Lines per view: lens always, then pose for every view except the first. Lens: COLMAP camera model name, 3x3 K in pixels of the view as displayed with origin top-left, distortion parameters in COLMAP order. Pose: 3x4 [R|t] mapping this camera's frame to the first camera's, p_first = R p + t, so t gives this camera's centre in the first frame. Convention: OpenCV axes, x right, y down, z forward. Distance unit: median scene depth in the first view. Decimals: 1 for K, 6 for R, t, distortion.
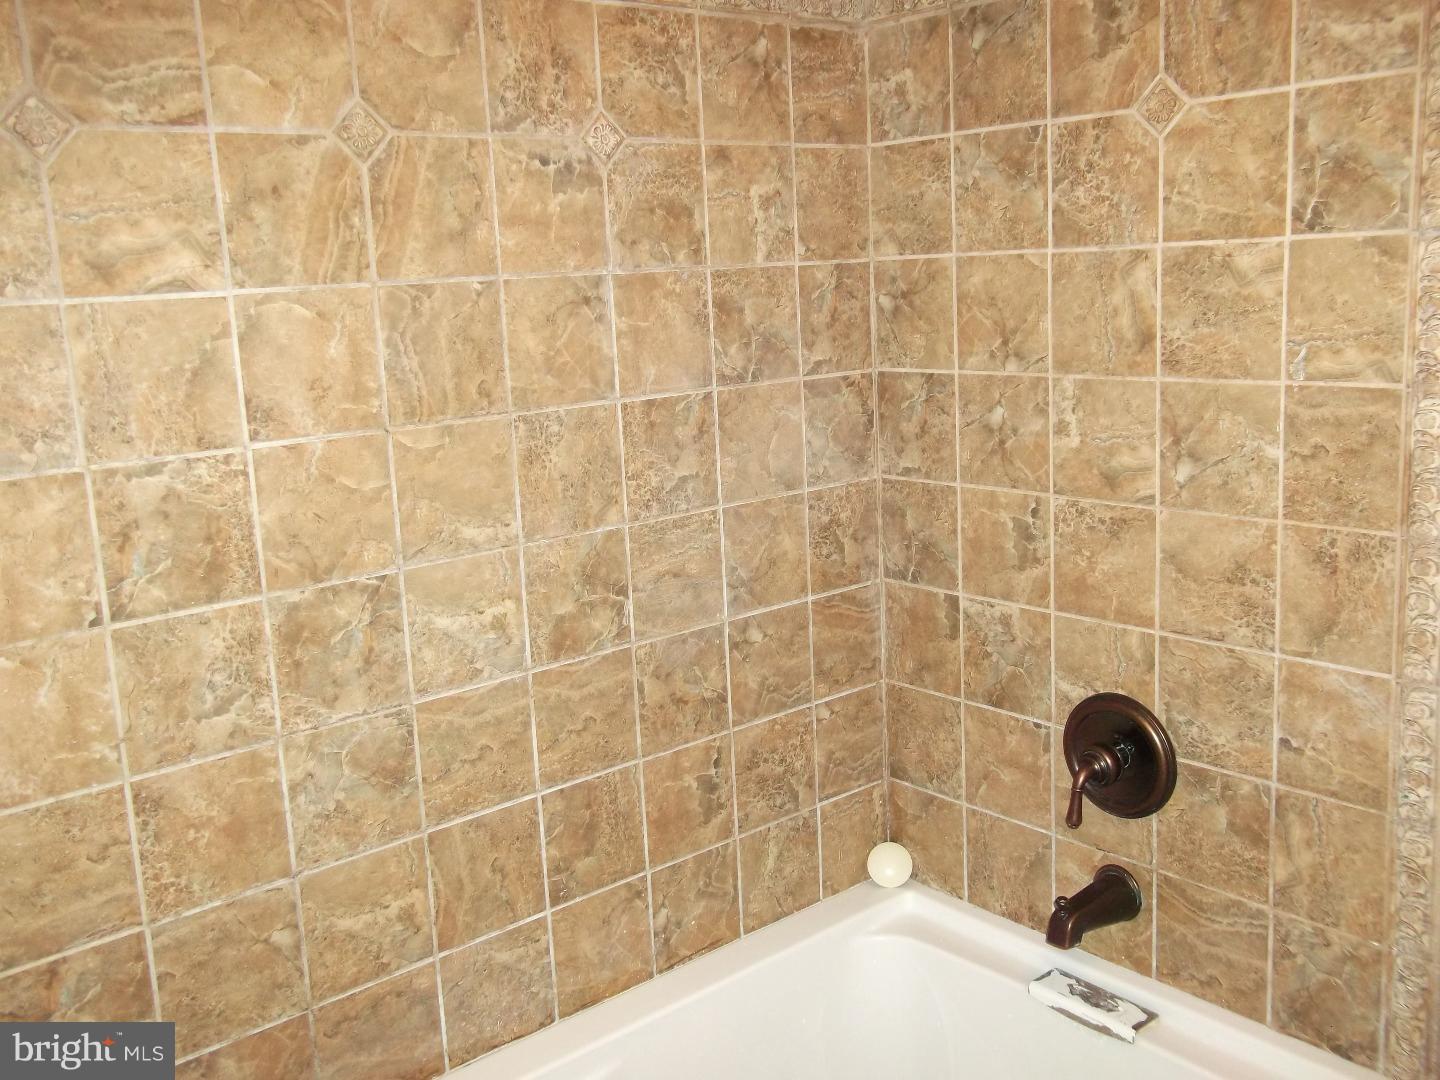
lens RADIAL K [[1384.1, 0, 730.2], [0, 1384.1, 530.6], [0, 0, 1]] dist [0.003771, 0.028755]
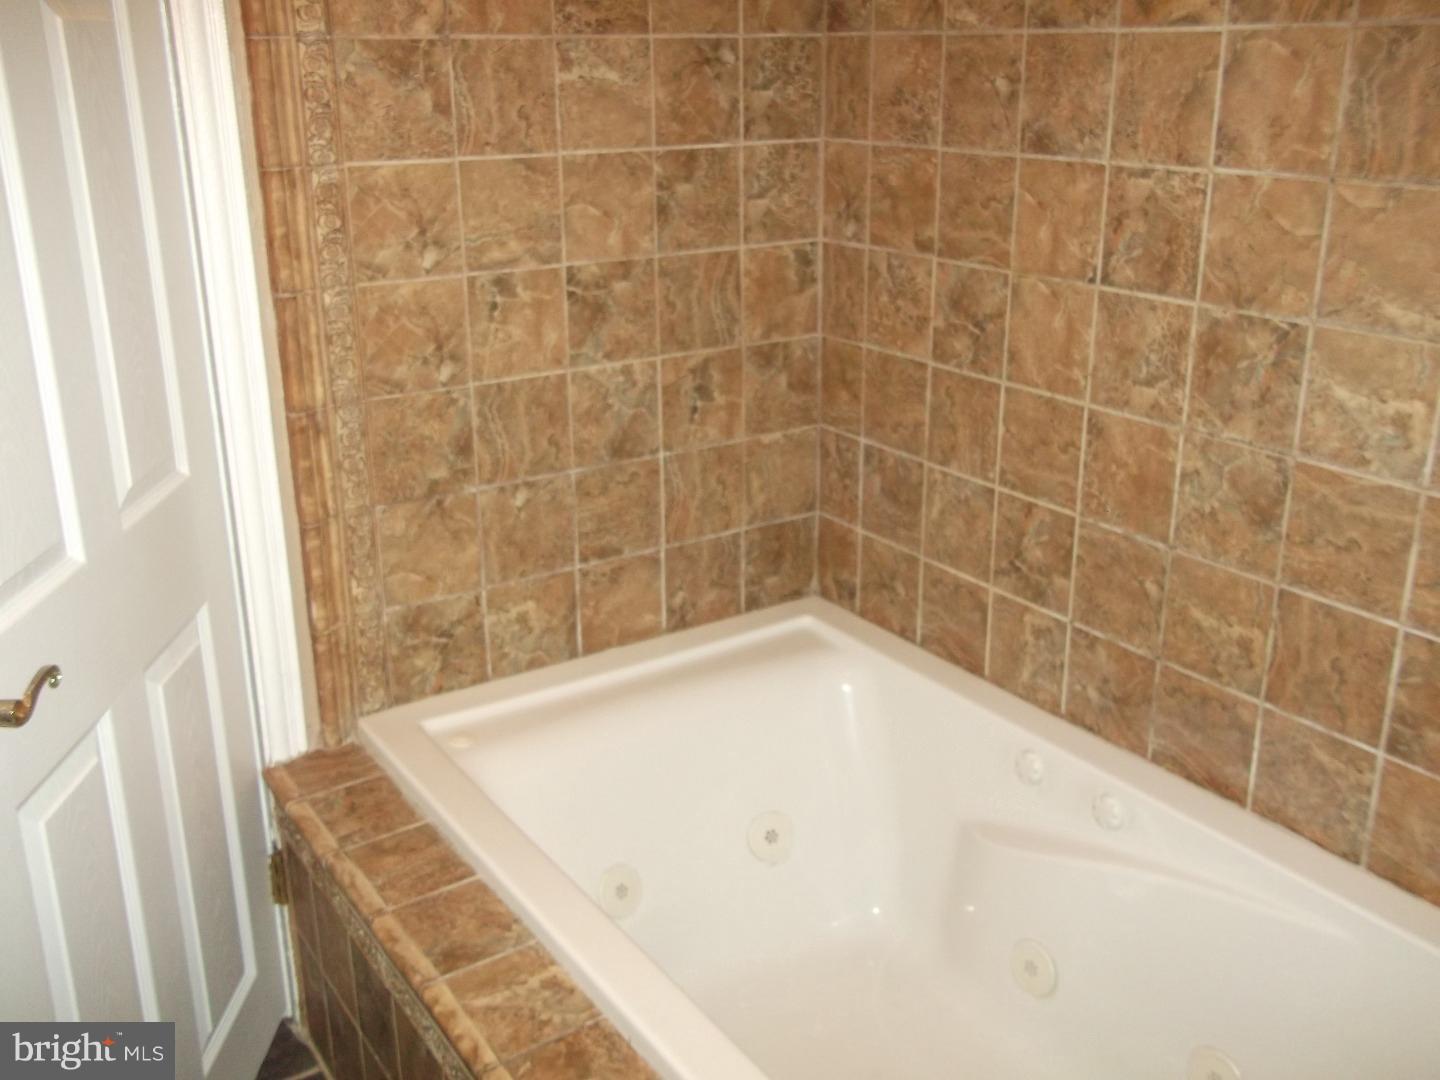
lens RADIAL K [[1384.1, 0, 730.2], [0, 1384.1, 530.6], [0, 0, 1]] dist [0.003771, 0.028755]
pose [[-0.118922, 0.370049, -0.921369, 0.850401], [-0.182980, 0.903893, 0.386647, -0.158251], [0.975898, 0.214573, -0.039782, 0.709156]]
